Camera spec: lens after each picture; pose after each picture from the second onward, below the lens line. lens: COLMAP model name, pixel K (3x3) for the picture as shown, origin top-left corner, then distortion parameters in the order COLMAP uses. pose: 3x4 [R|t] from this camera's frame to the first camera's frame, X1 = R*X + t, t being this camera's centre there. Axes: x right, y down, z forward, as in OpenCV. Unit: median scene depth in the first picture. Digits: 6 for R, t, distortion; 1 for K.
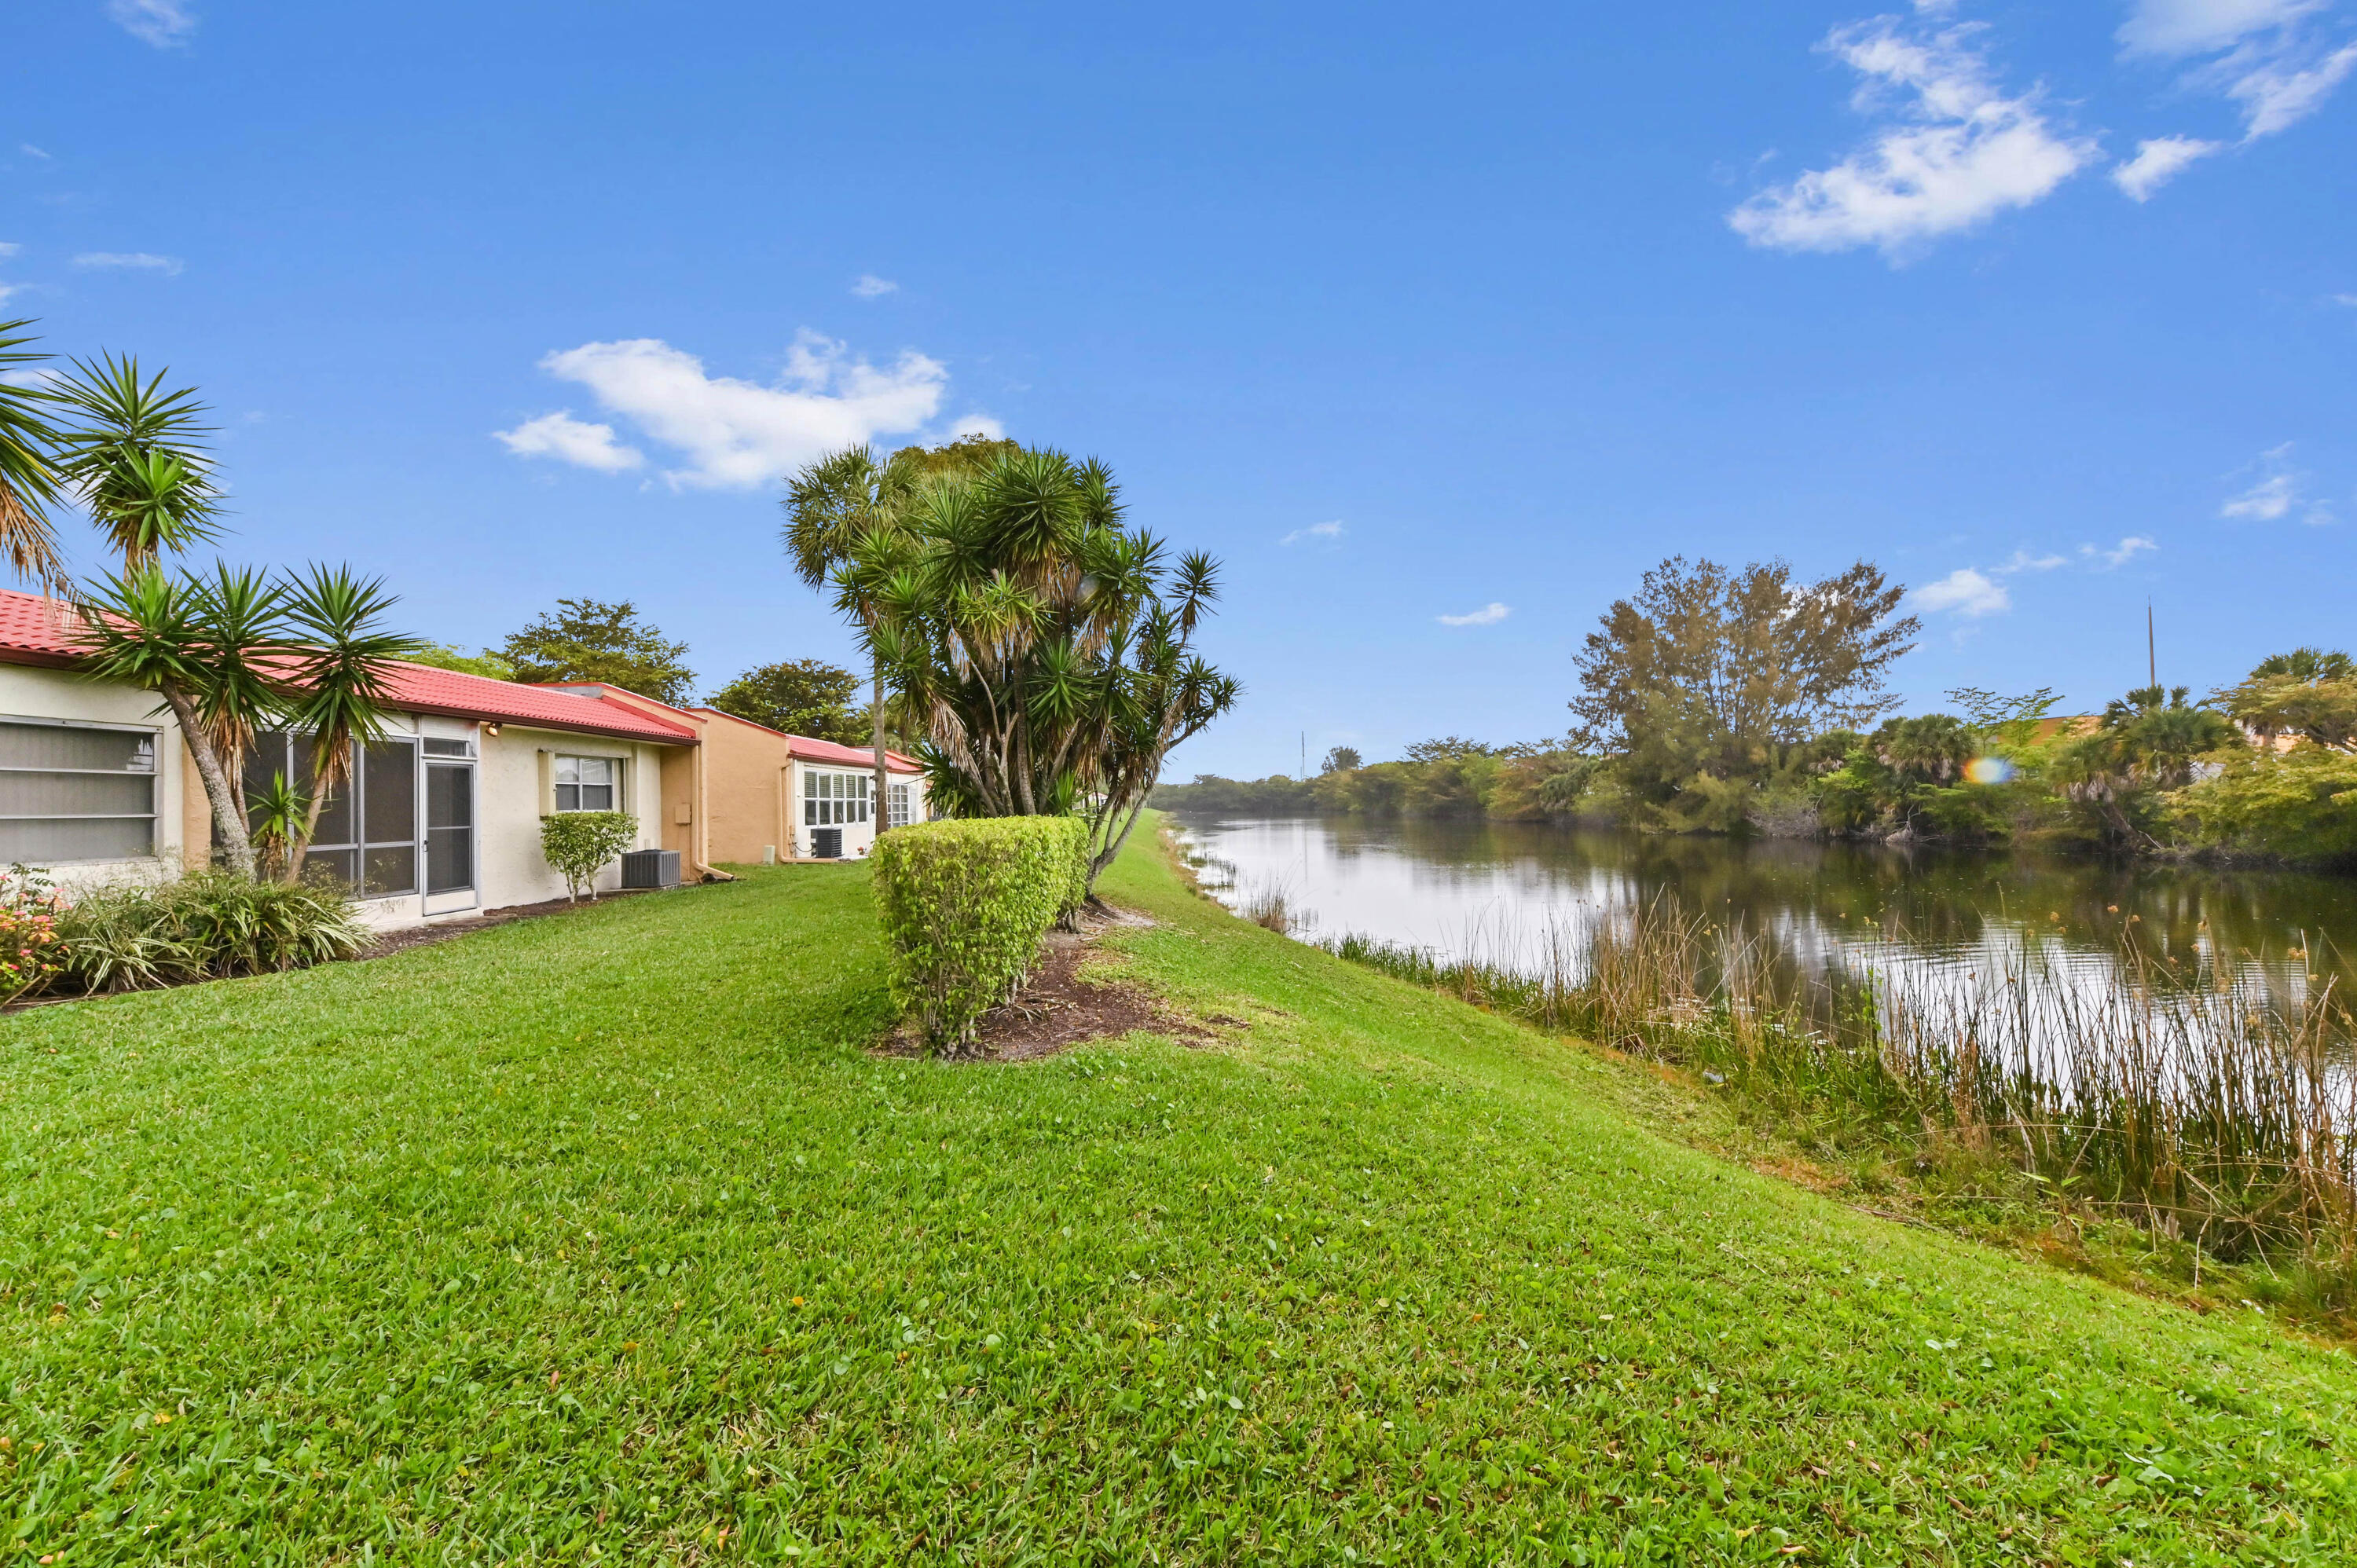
lens RADIAL K [[924.1, 0, 1180.3], [0, 924.1, 799.7], [0, 0, 1]] dist [0.015751, -0.000052]
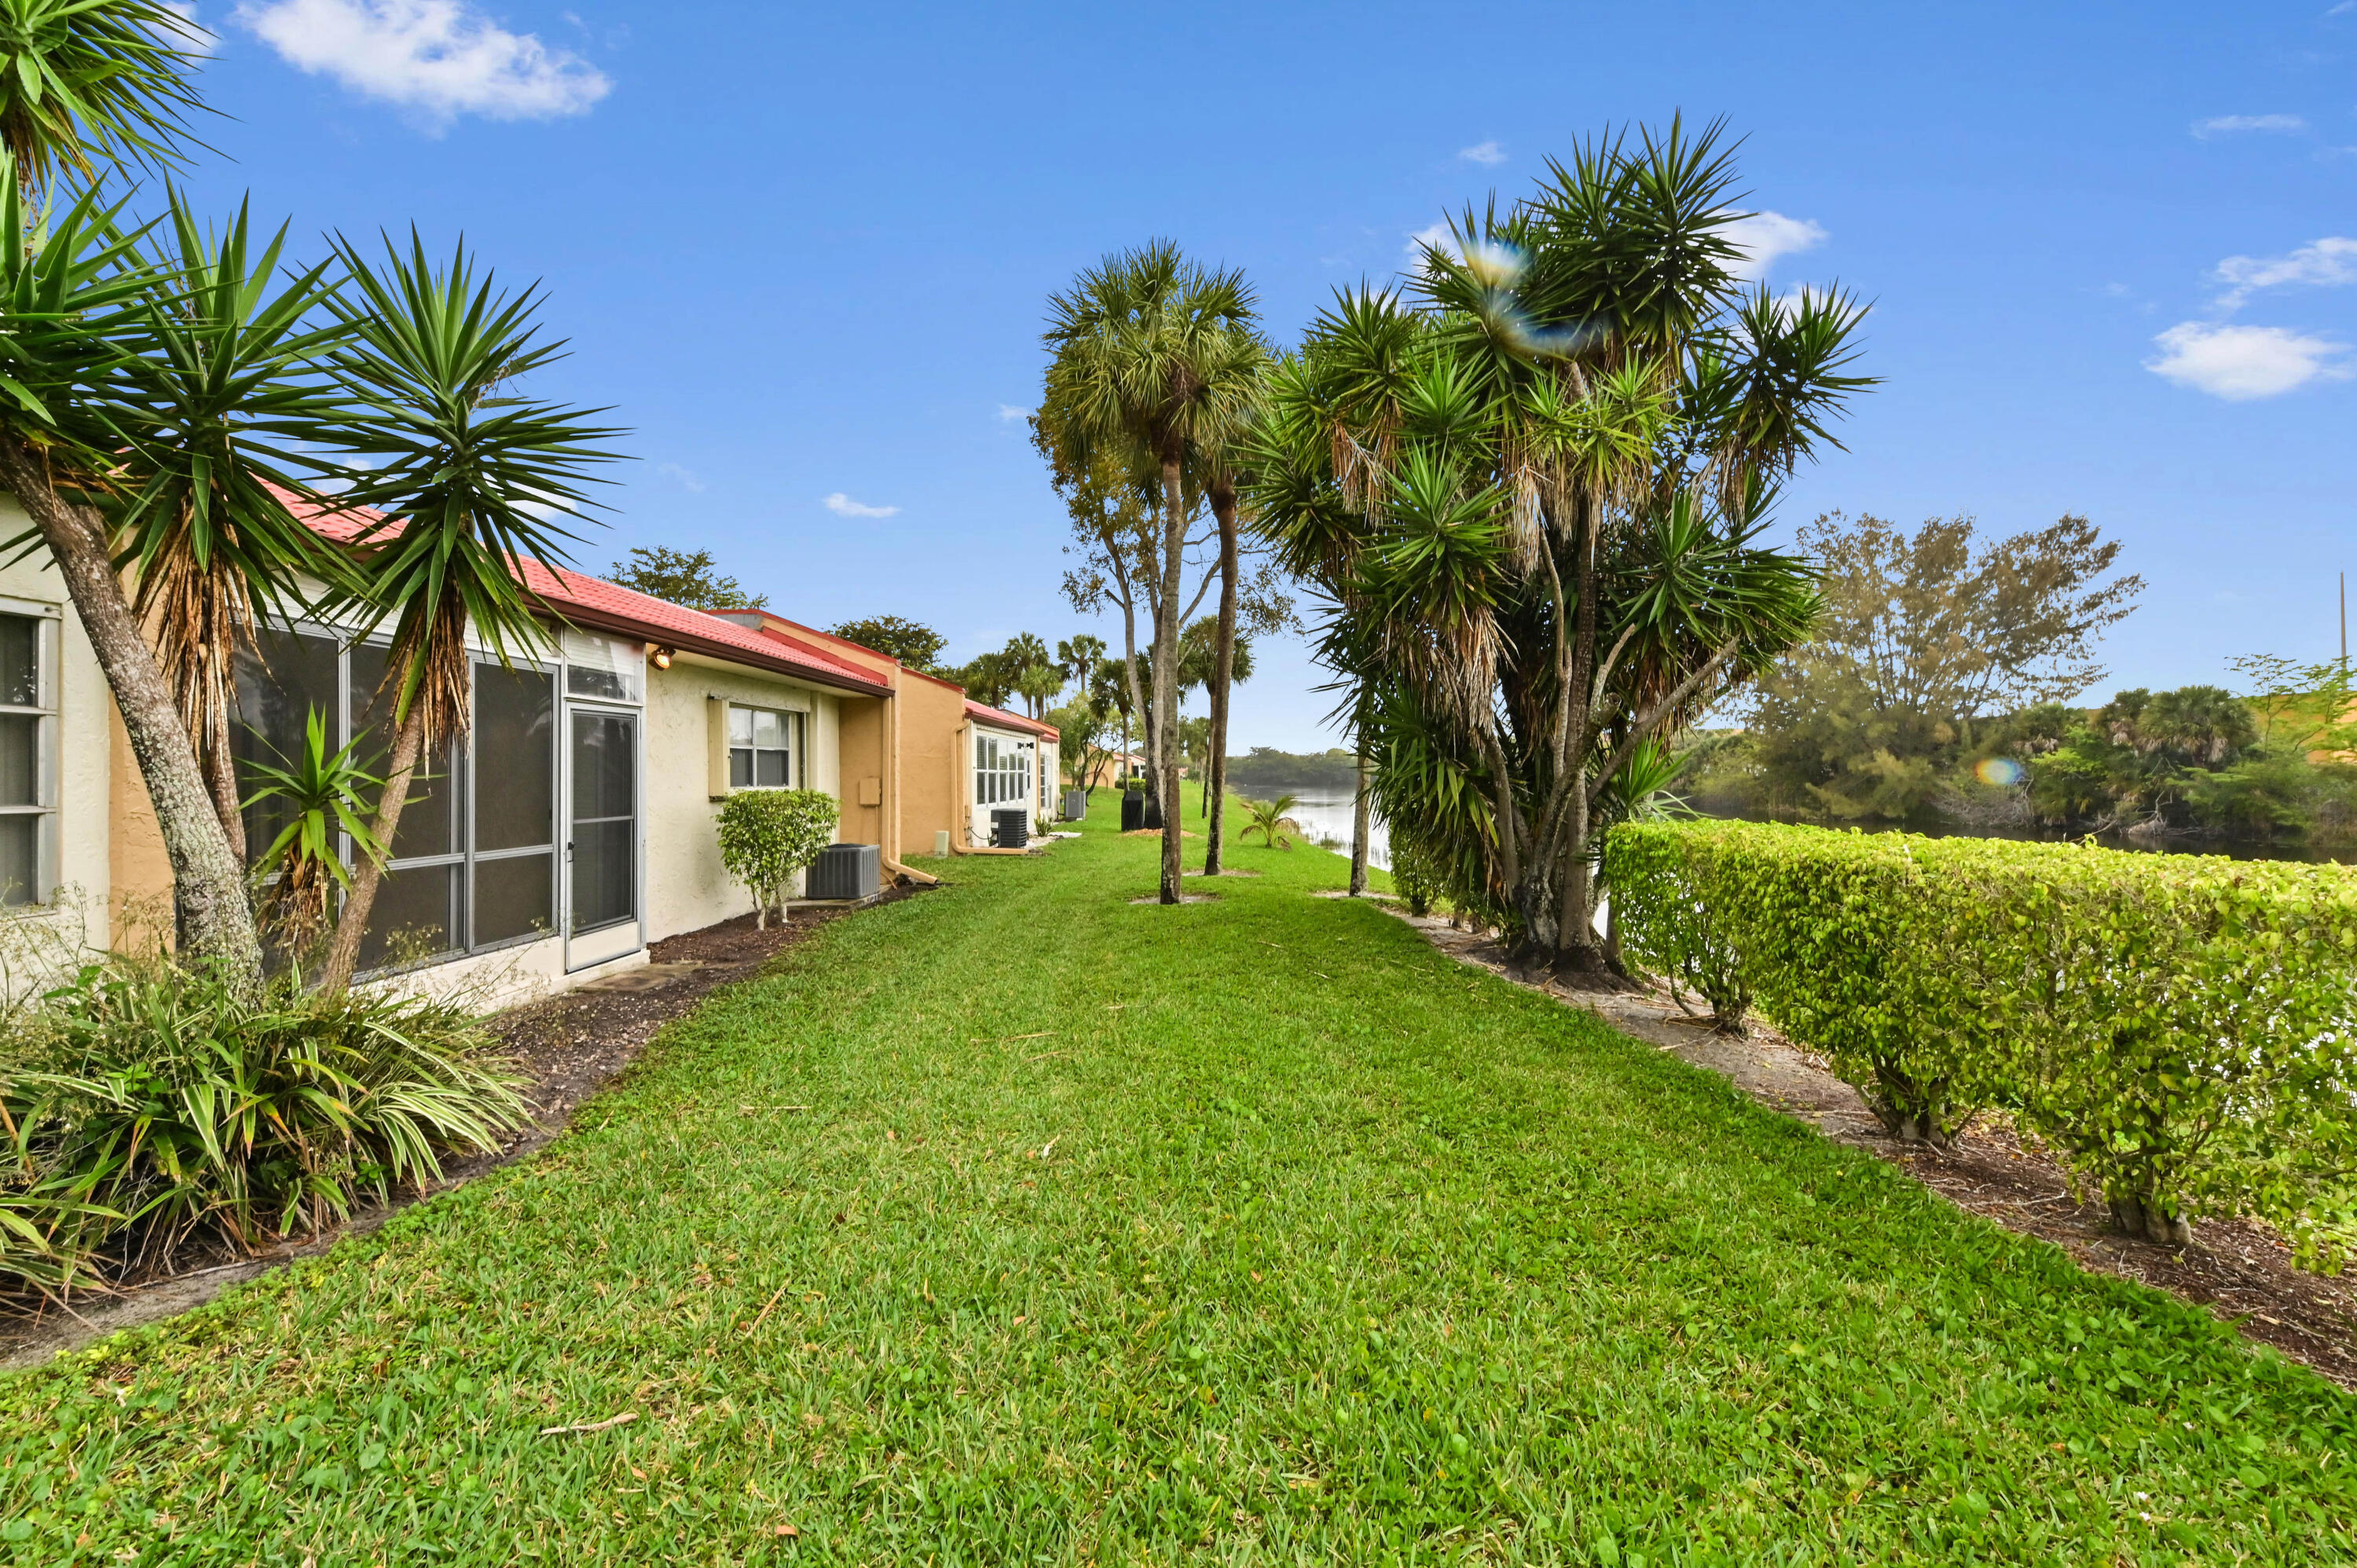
lens RADIAL K [[933.9, 0, 1178.8], [0, 933.9, 779.5], [0, 0, 1]] dist [0.012757, 0.000167]
pose [[0.999049, 0.013778, -0.041362, -0.290807], [-0.013418, 0.999870, 0.008971, -0.004184], [0.041481, -0.008408, 0.999104, 0.309936]]
